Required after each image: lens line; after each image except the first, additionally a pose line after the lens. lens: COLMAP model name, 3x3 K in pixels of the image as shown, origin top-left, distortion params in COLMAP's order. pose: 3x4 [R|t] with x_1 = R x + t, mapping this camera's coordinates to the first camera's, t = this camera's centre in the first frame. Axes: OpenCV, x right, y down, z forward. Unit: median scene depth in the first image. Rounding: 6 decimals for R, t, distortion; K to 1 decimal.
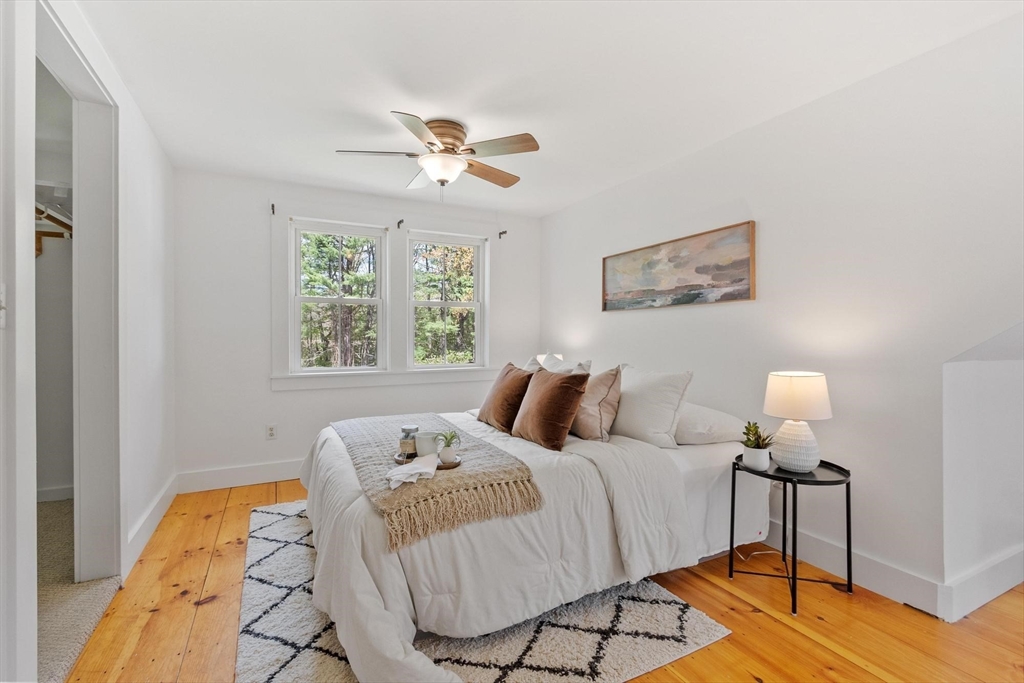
lens RADIAL K [[455.1, 0, 512.0], [0, 455.1, 341.5], [0, 0, 1]] dist [0.059119, 0.000050]
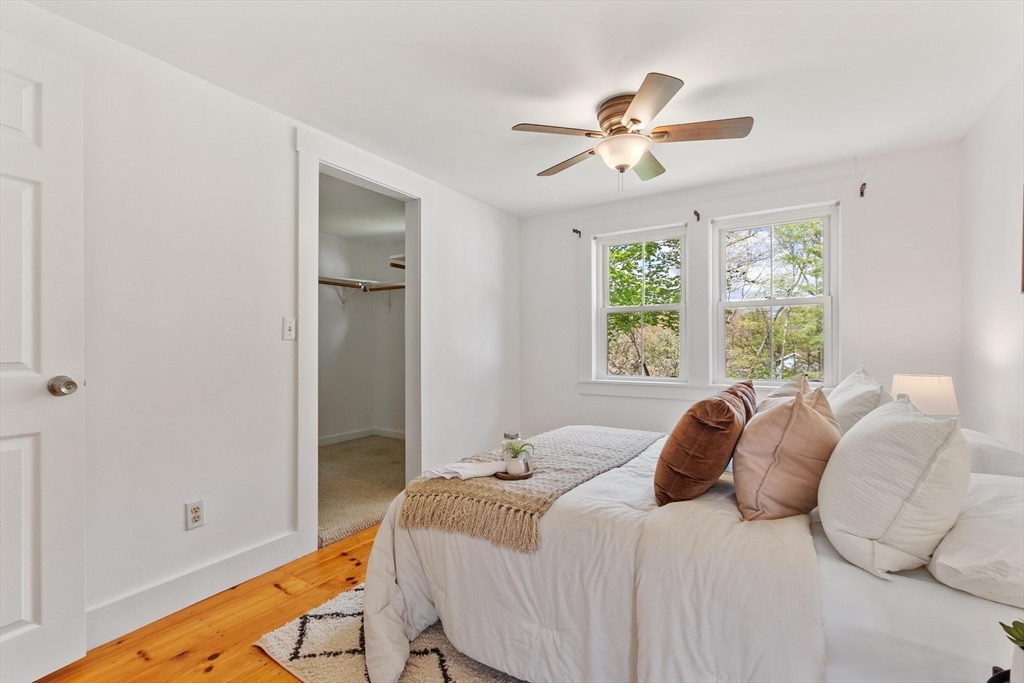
lens RADIAL K [[473.4, 0, 512.0], [0, 473.4, 341.5], [0, 0, 1]] dist [0.017044, 0.000063]
pose [[0.499456, -0.006284, -0.866317, 0.920199], [-0.015985, 0.999737, -0.016468, 0.007475], [0.866192, 0.022074, 0.499224, 0.646913]]
